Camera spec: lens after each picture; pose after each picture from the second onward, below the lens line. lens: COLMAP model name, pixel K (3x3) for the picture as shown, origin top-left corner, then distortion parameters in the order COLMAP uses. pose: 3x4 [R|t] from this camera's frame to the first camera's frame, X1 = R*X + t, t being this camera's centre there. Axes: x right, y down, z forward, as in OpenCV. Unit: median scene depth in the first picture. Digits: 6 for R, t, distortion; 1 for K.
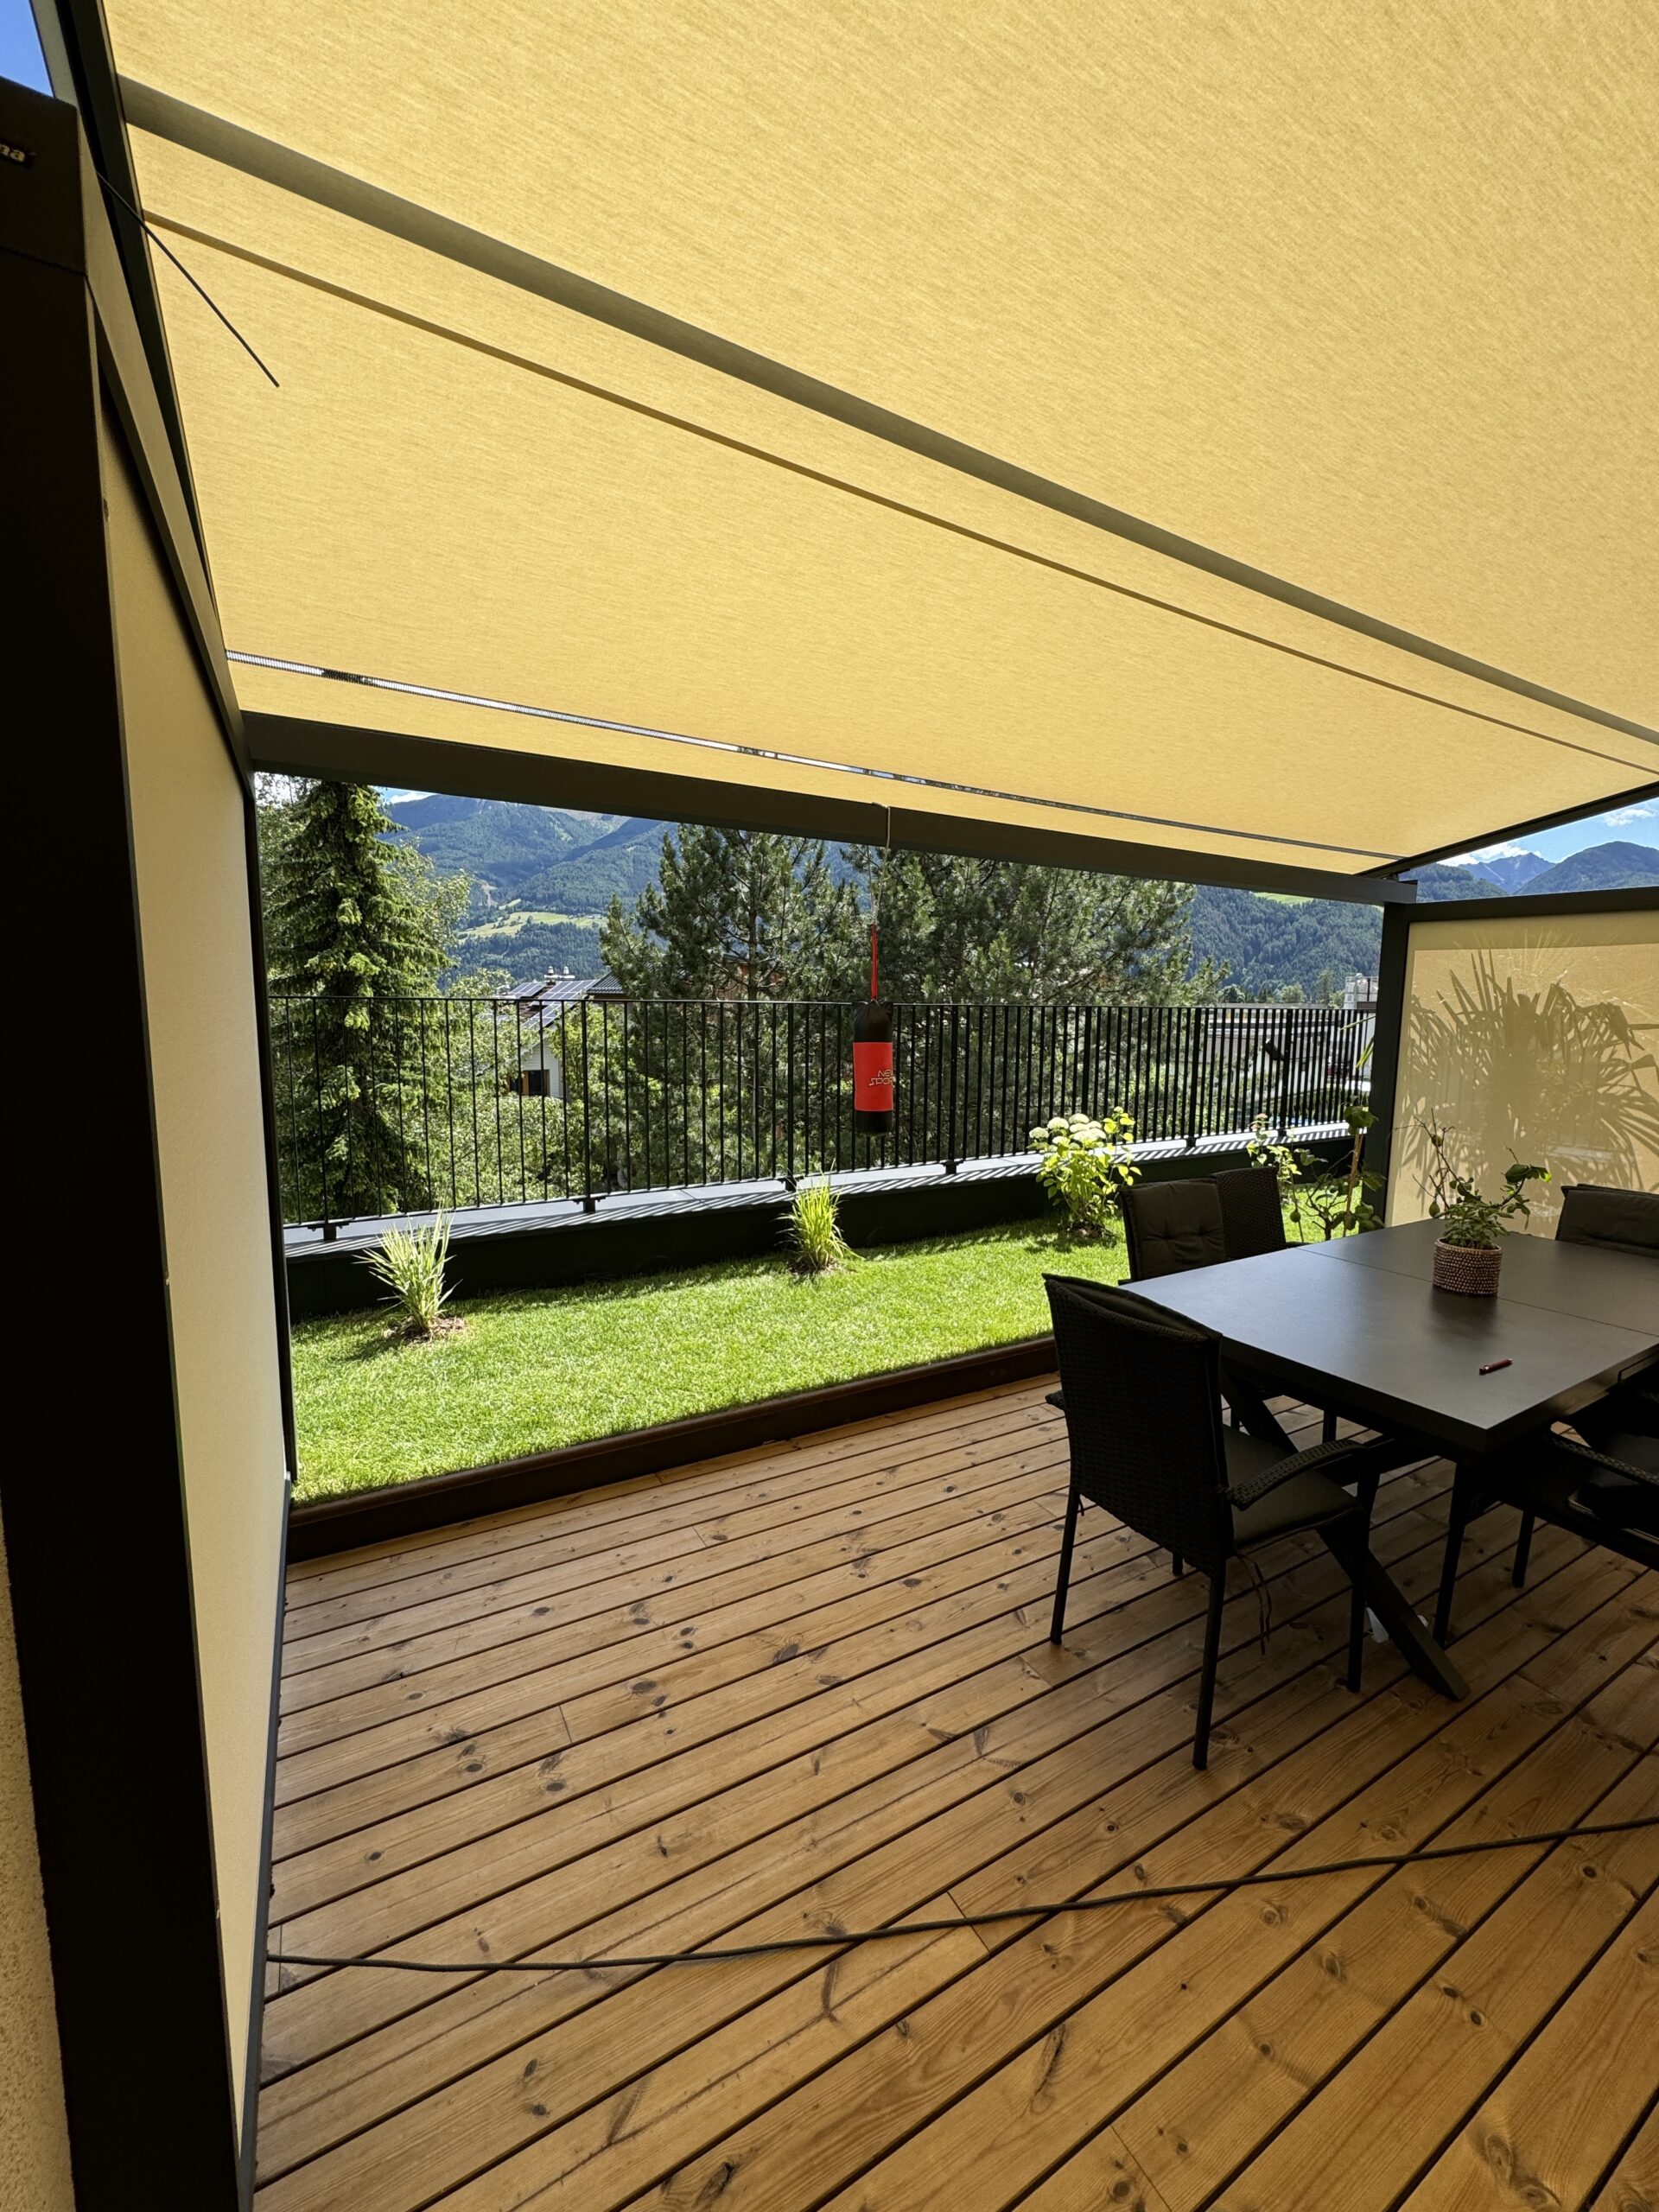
lens RADIAL K [[903.0, 0, 884.3], [0, 903.0, 1138.6], [0, 0, 1]] dist [-0.011872, 0.001320]
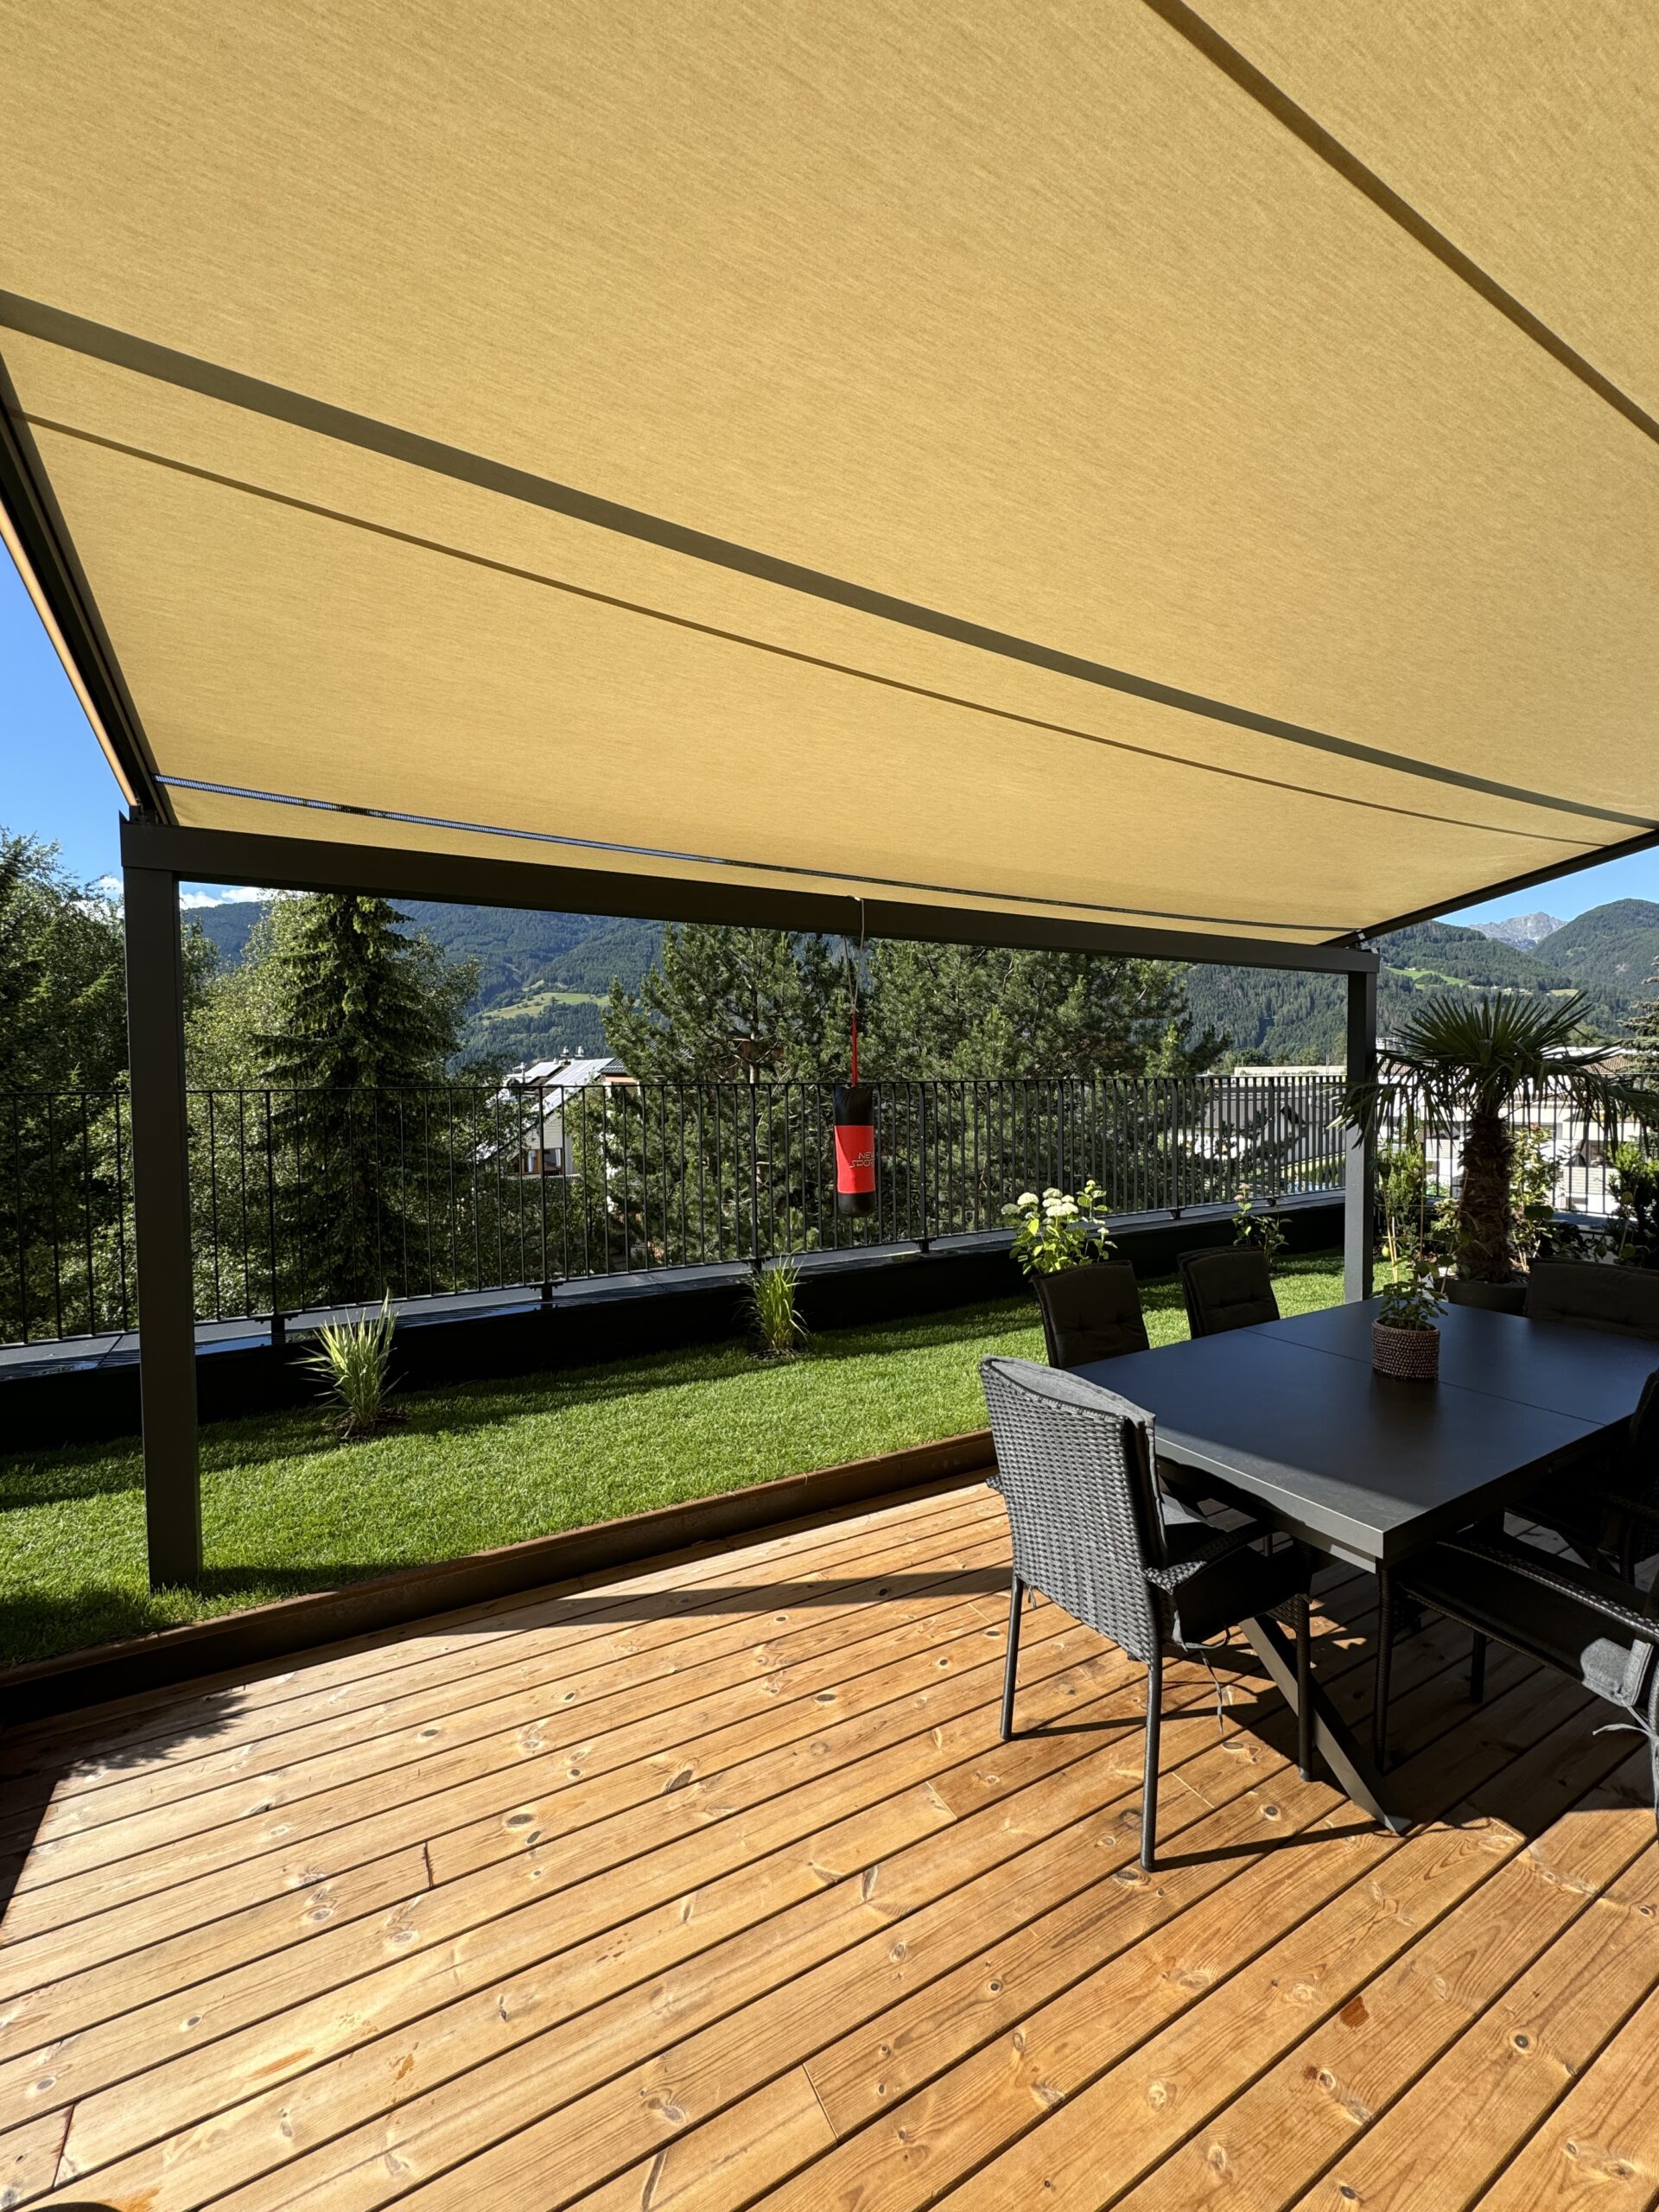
lens RADIAL K [[883.0, 0, 999.0], [0, 883.0, 1102.7], [0, 0, 1]] dist [0.019764, -0.010122]
pose [[0.999916, -0.010943, -0.007009, 0.303439], [0.010234, 0.995502, -0.094189, -0.058948], [0.008008, 0.094109, 0.995530, -0.001505]]
